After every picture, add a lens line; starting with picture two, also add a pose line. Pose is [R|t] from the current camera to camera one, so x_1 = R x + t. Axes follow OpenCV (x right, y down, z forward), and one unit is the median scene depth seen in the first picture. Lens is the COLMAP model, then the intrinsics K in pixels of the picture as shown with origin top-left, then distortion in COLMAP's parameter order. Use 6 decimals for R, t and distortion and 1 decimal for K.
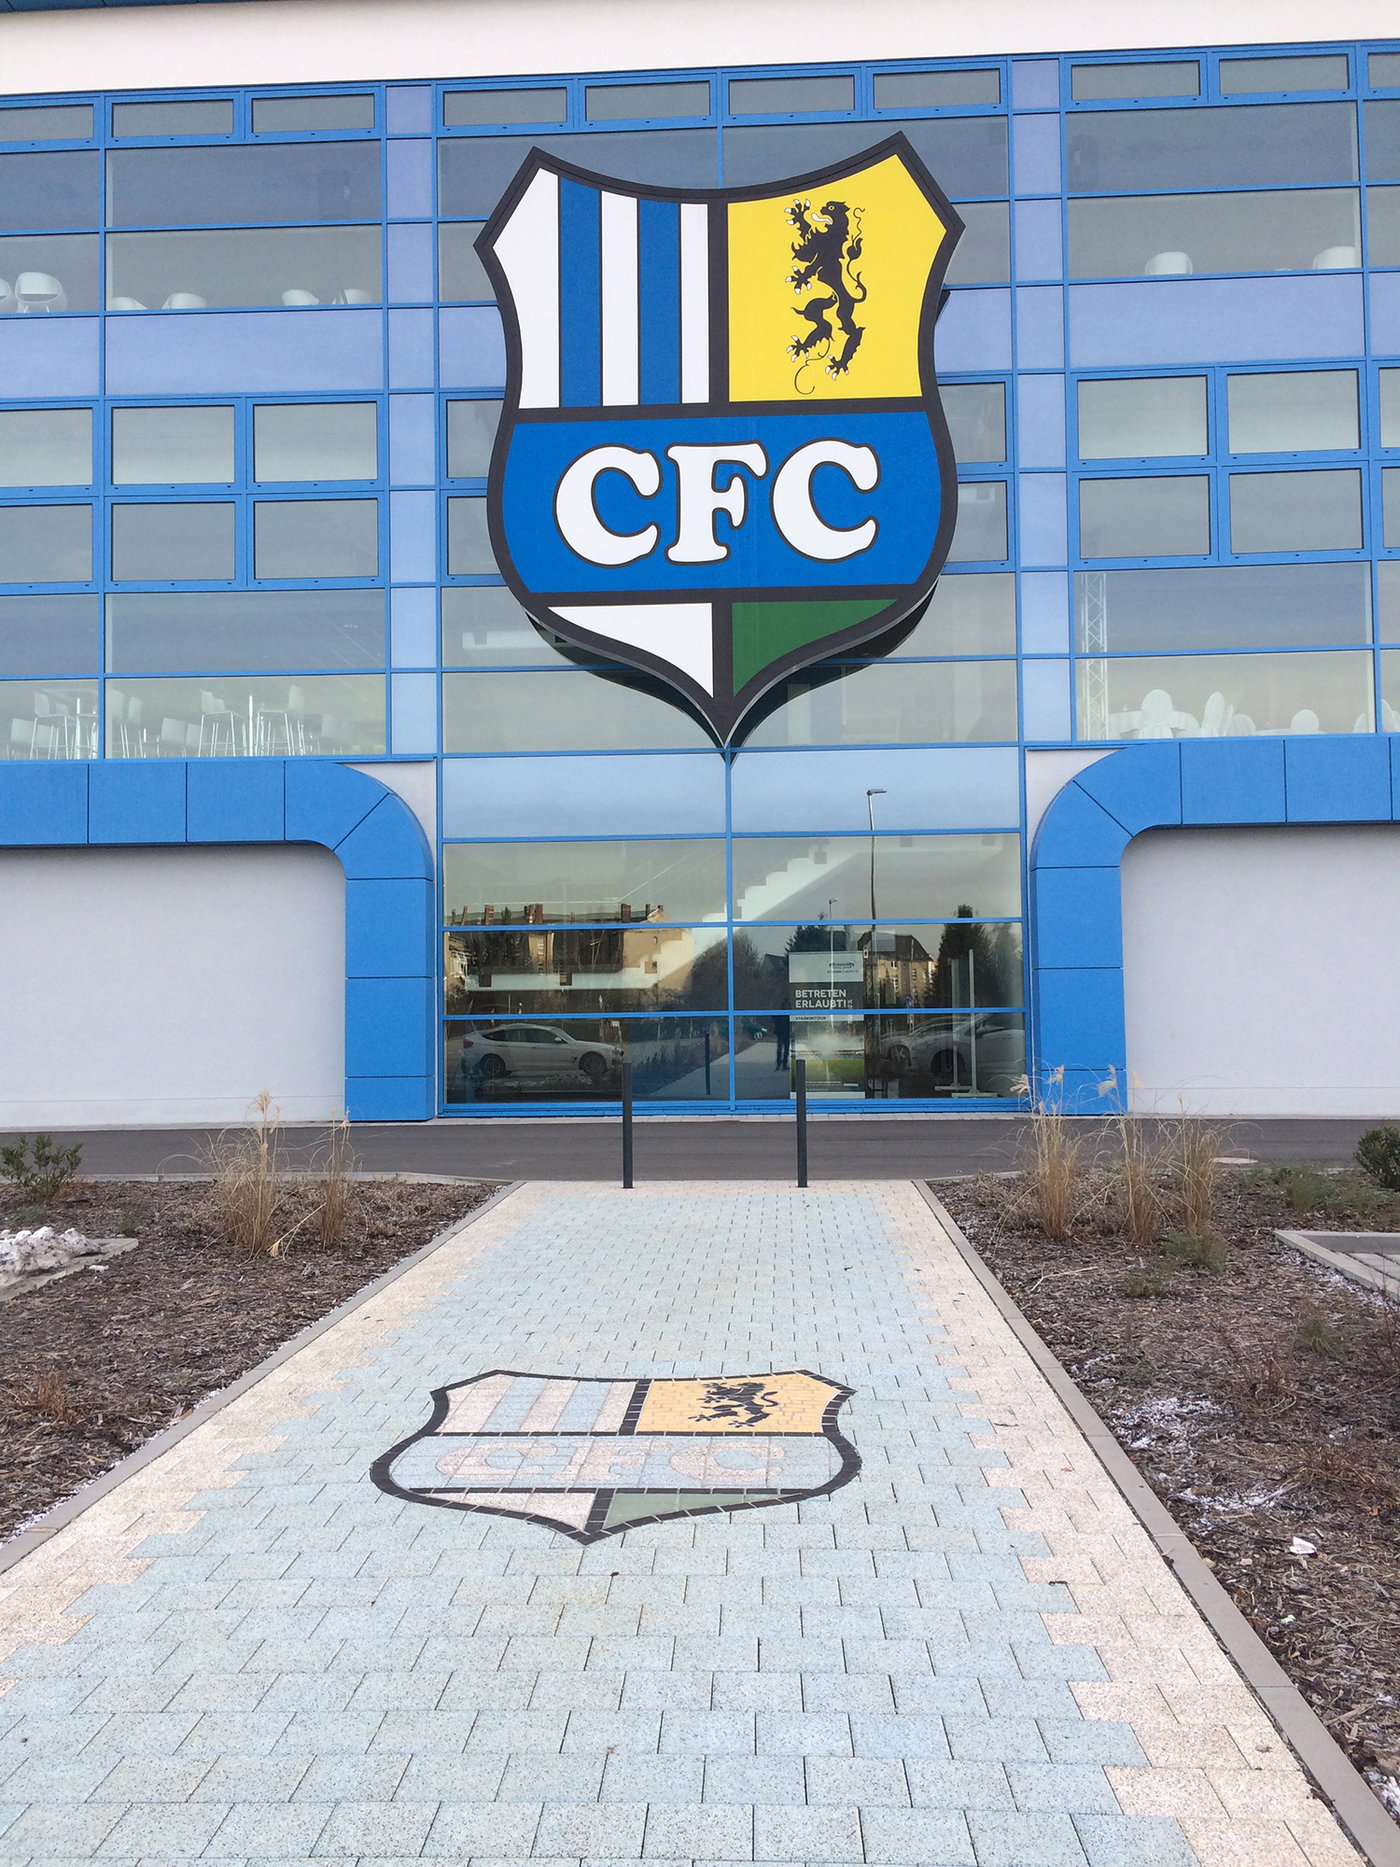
lens RADIAL K [[1354.5, 0, 705.8], [0, 1354.5, 923.5], [0, 0, 1]] dist [0.055029, 0.001549]
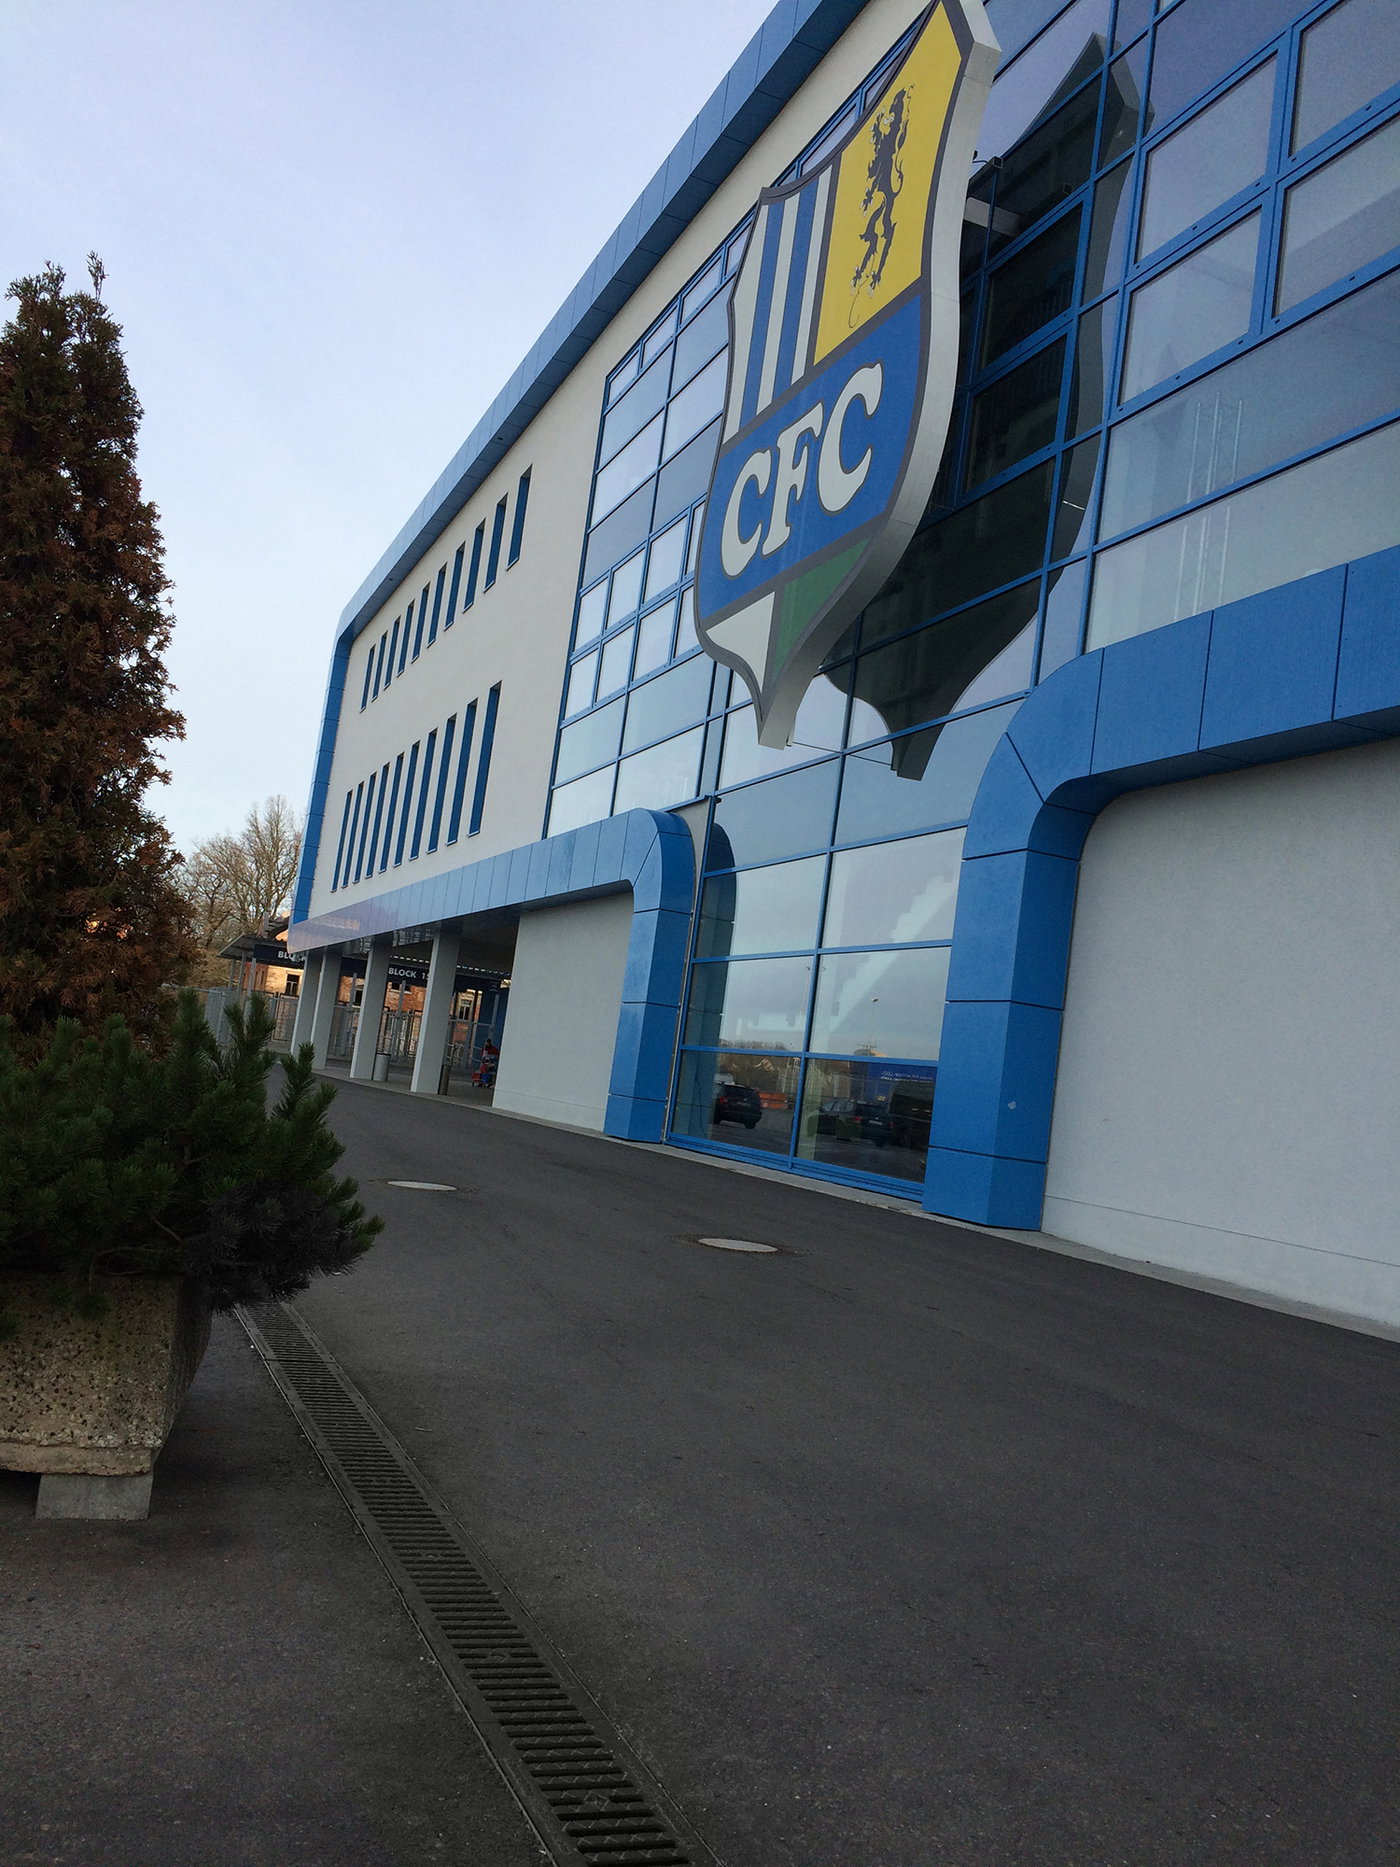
lens RADIAL K [[1578.6, 0, 709.1], [0, 1578.6, 942.9], [0, 0, 1]] dist [0.044333, -0.012433]
pose [[0.412862, -0.015800, -0.910656, 0.931694], [-0.092838, 0.993912, -0.059334, 0.062185], [0.906050, 0.109041, 0.408882, 0.552937]]
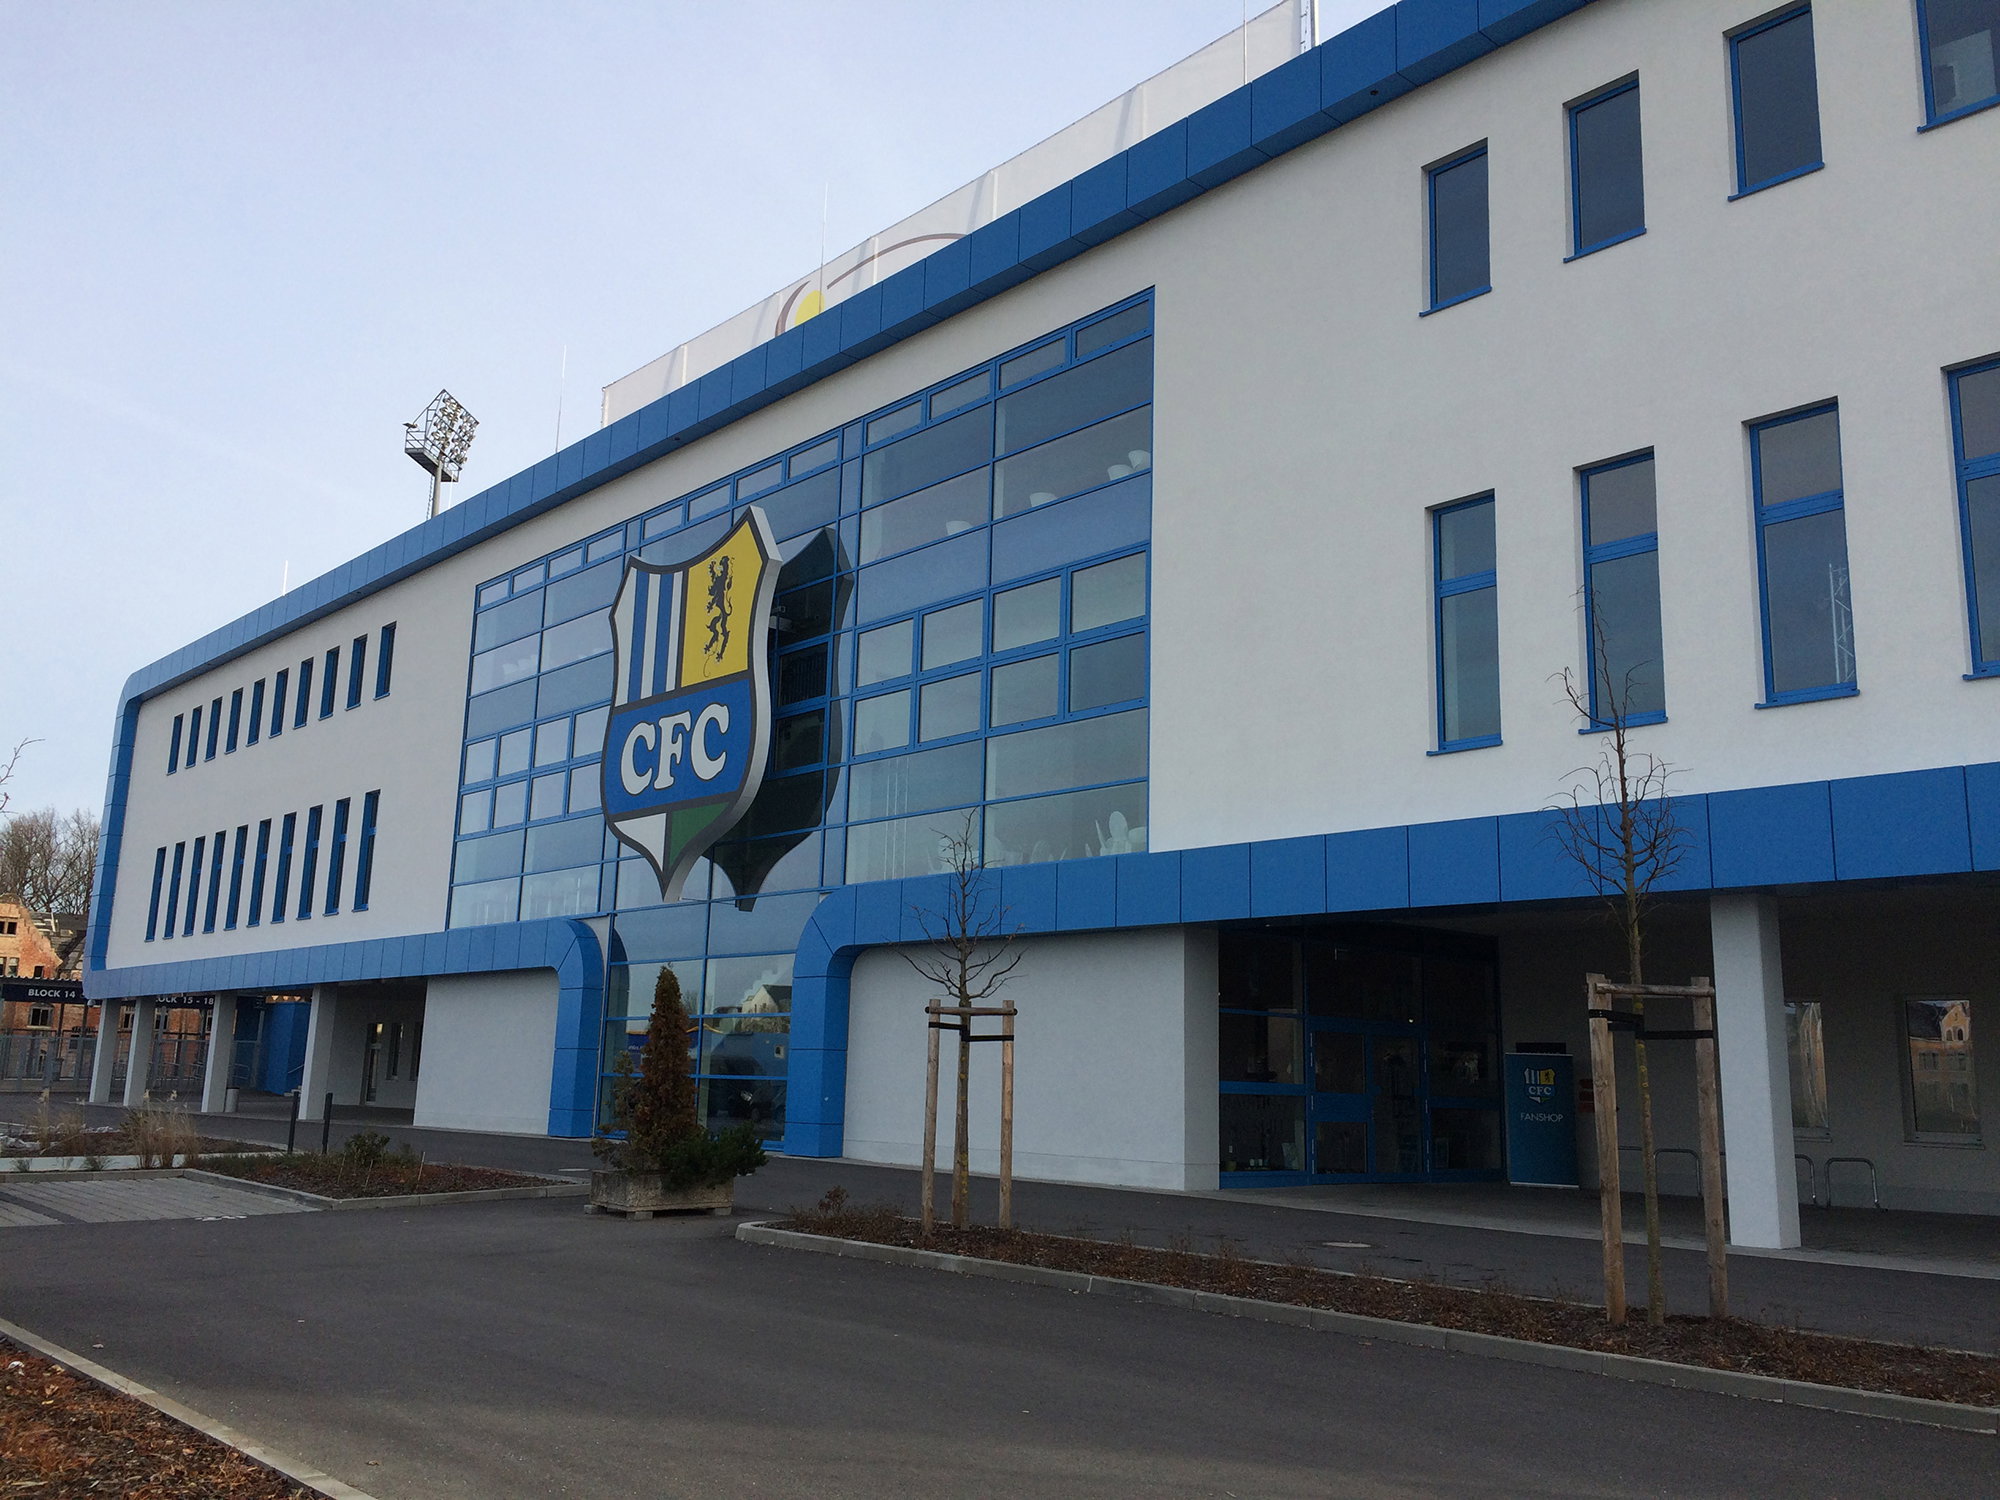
lens RADIAL K [[1691.1, 0, 1007.7], [0, 1691.1, 745.7], [0, 0, 1]] dist [0.044333, -0.012433]
pose [[0.700590, -0.107679, -0.705393, 1.684129], [-0.001265, 0.988359, -0.152131, -0.011806], [0.713563, 0.107474, 0.692298, -0.097972]]
